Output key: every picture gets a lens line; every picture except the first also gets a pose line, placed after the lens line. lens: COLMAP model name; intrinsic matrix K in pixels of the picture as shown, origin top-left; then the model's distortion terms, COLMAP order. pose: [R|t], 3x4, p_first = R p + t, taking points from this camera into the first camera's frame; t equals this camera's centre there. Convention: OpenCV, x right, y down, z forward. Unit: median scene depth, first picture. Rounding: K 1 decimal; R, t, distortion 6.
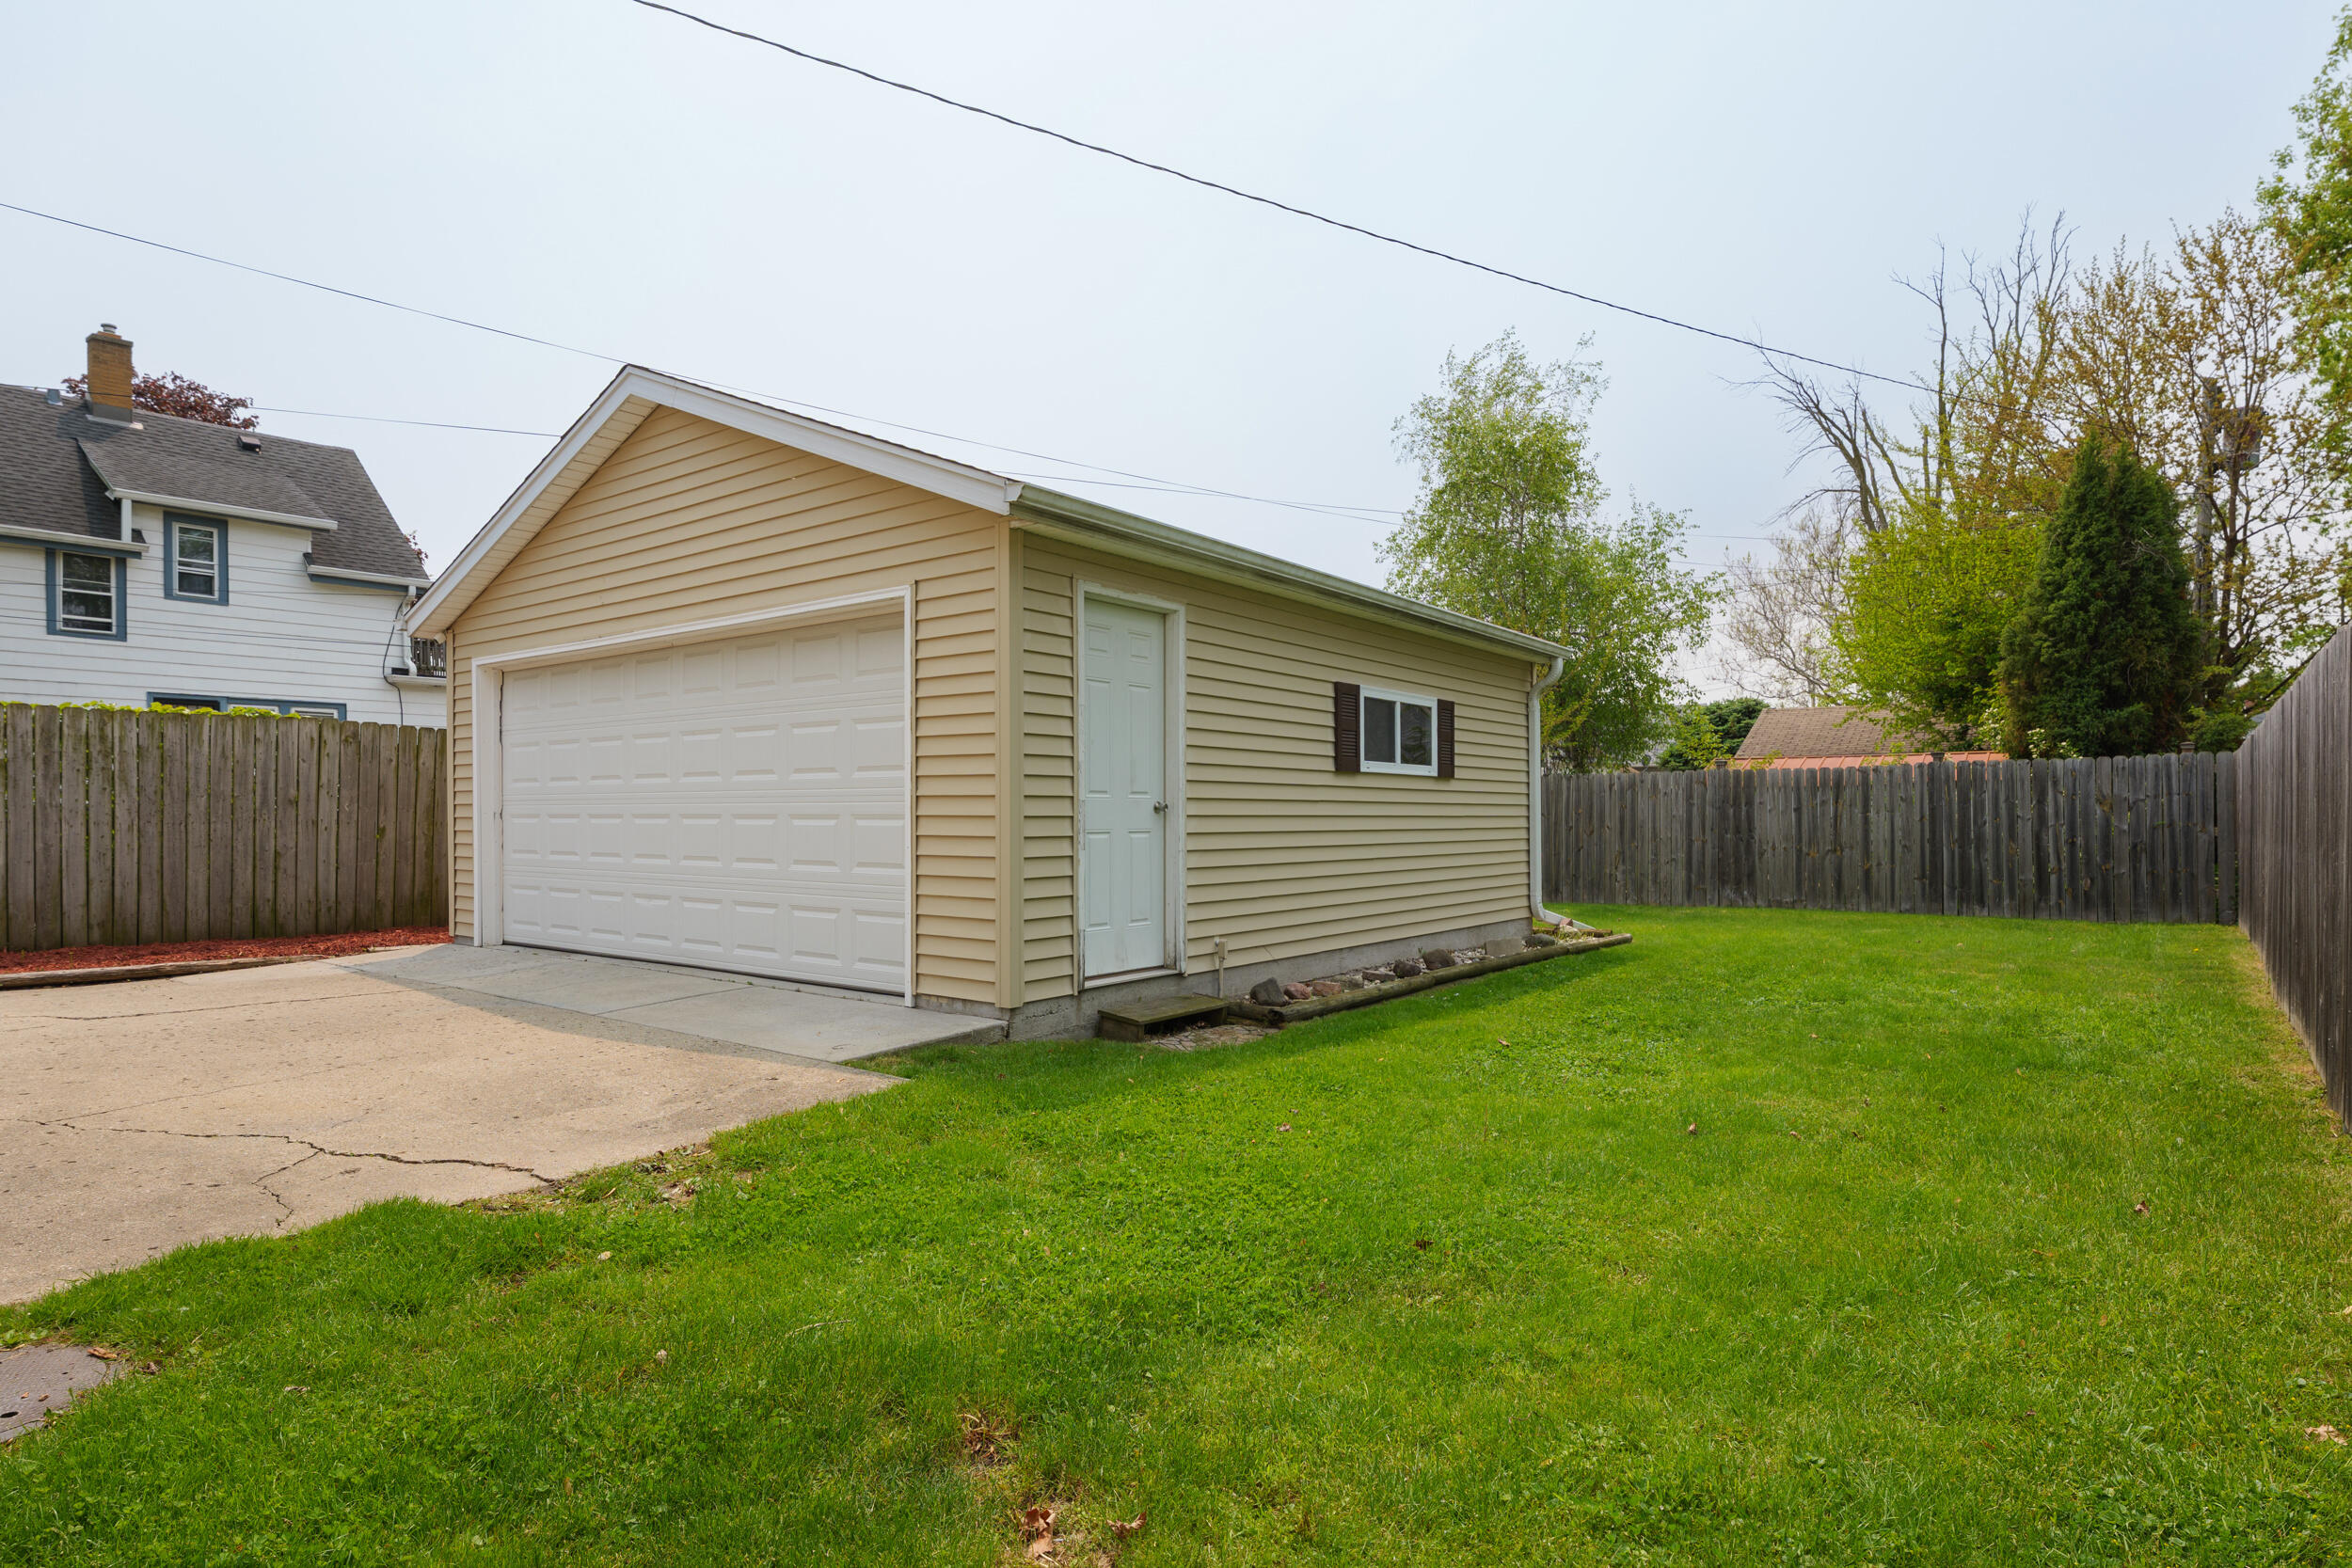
lens RADIAL K [[1239.4, 0, 1176.3], [0, 1239.4, 794.6], [0, 0, 1]] dist [0.000501, 0.000077]
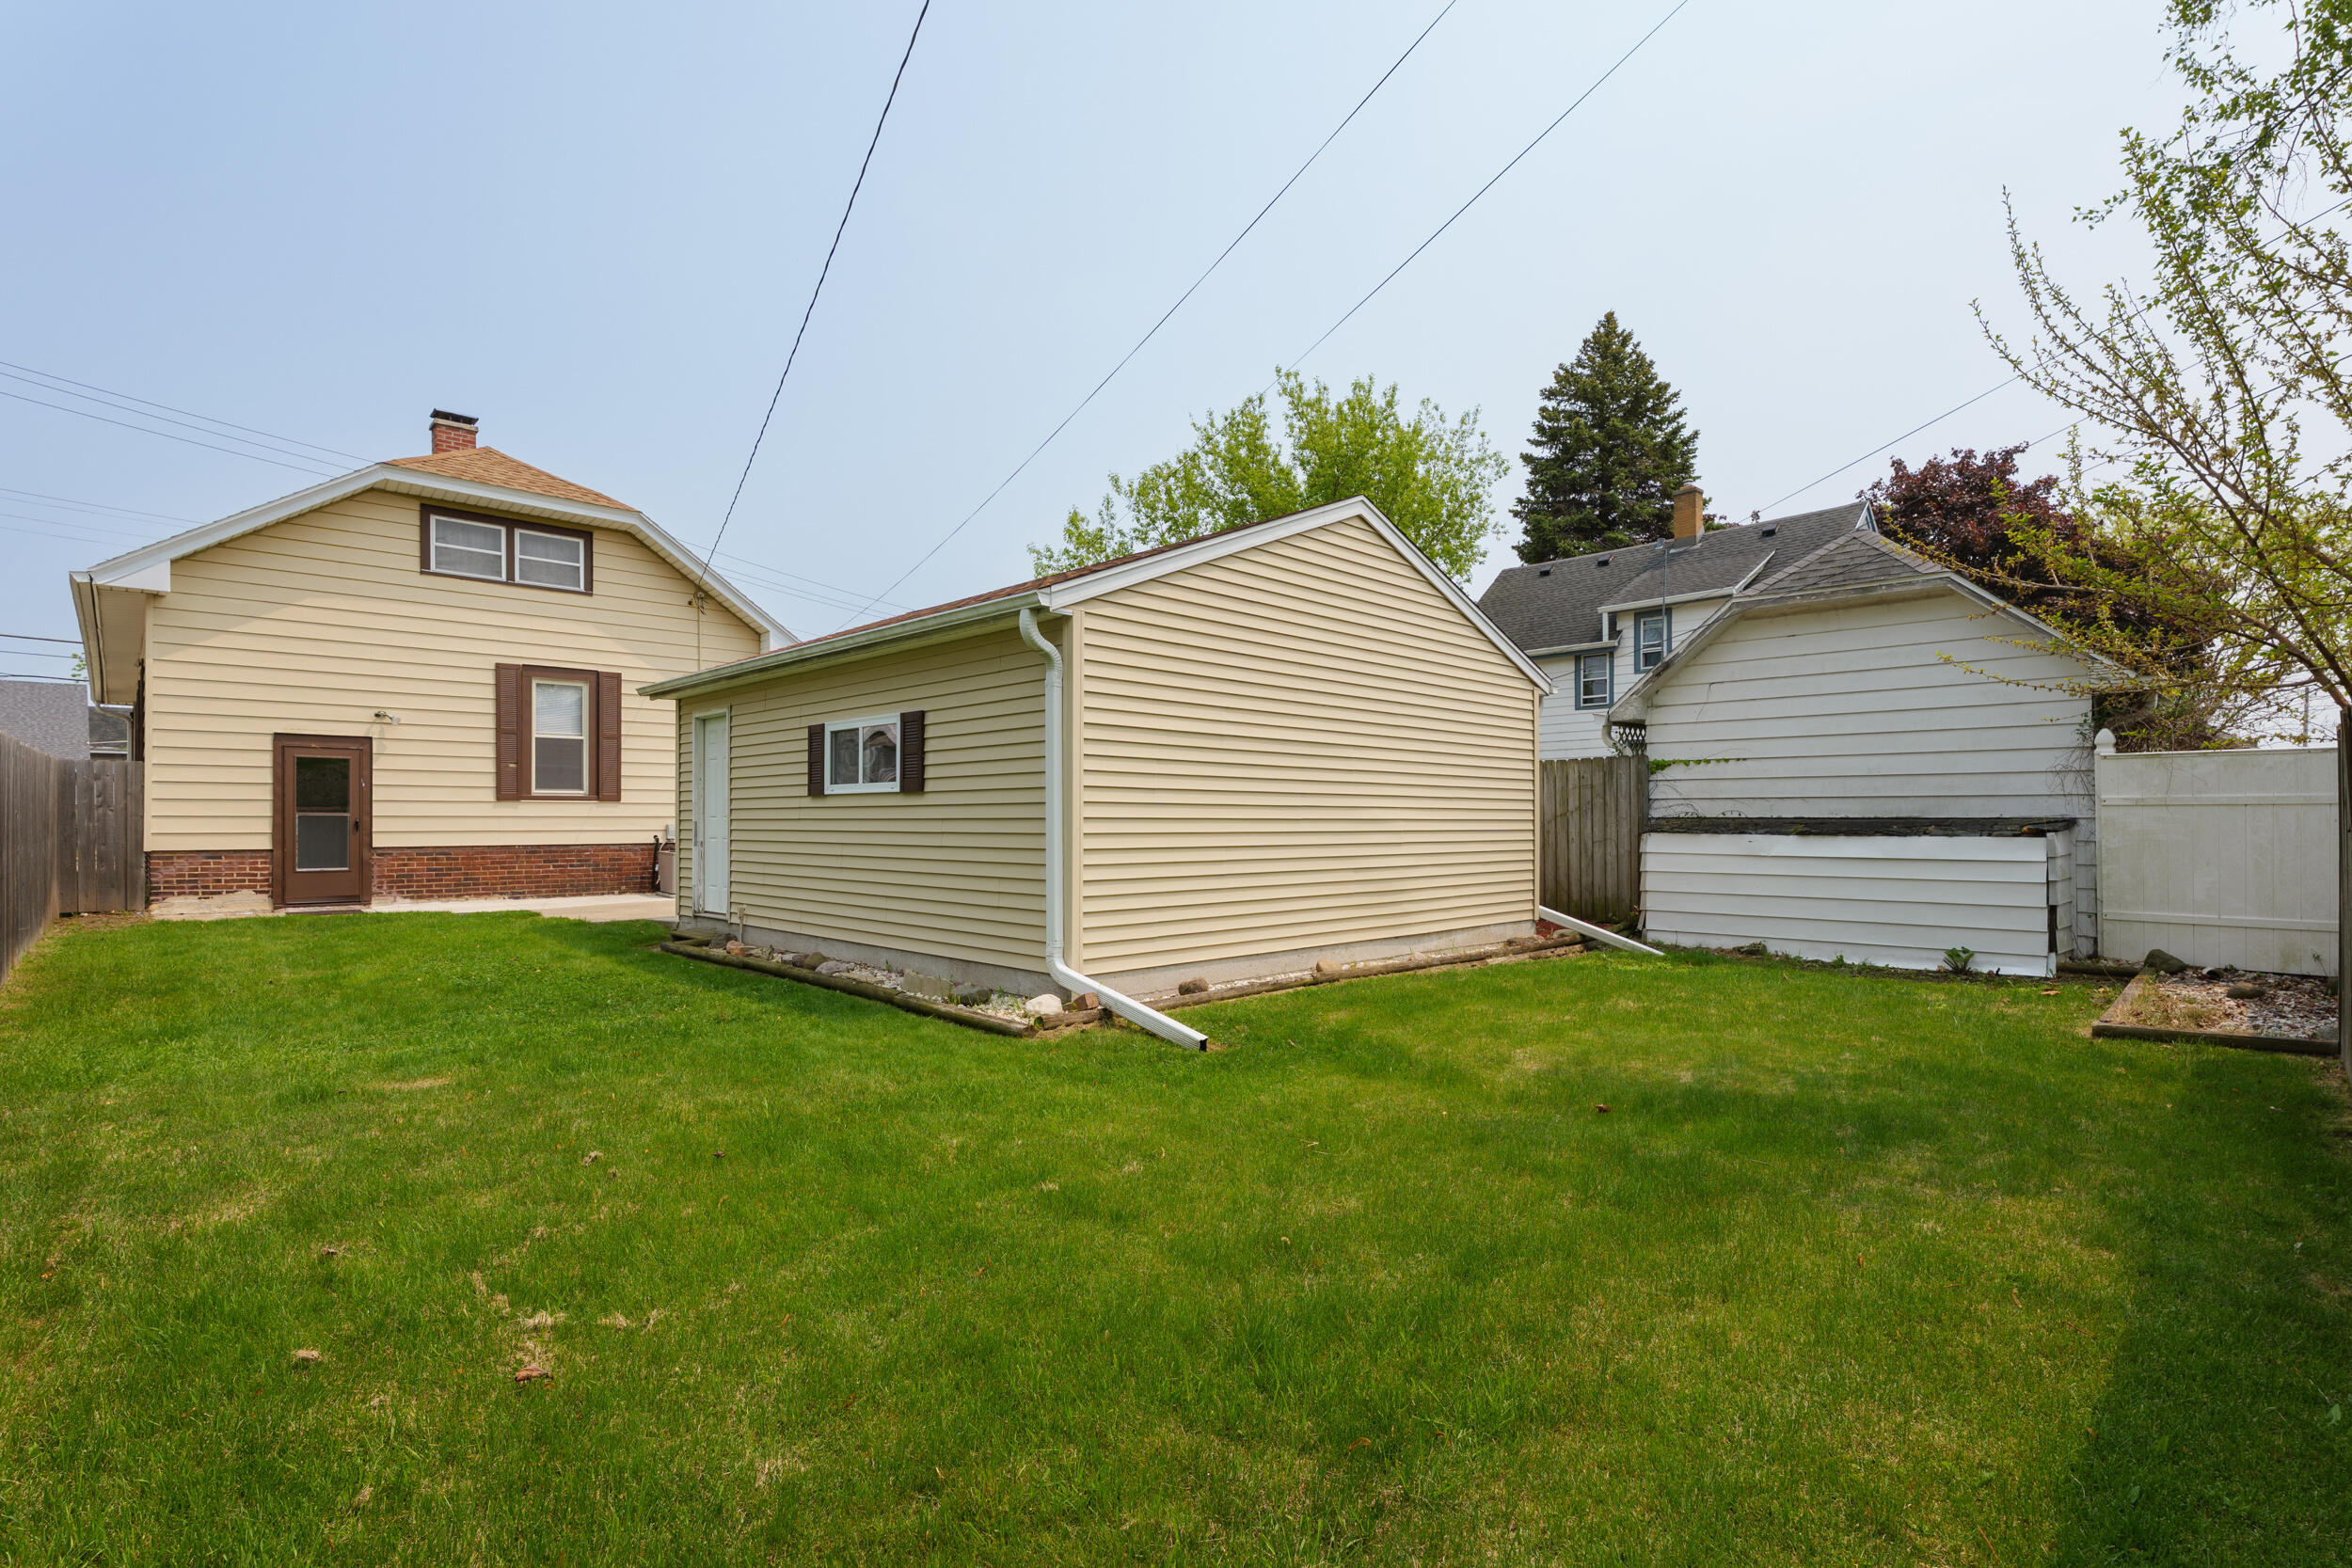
lens RADIAL K [[1093.4, 0, 1174.7], [0, 1093.4, 799.1], [0, 0, 1]] dist [0.000179, 0.000003]
pose [[-0.147219, -0.019406, -0.988914, 0.690346], [0.014216, 0.999663, -0.021734, 0.008753], [0.989002, -0.017258, -0.146893, 0.889753]]
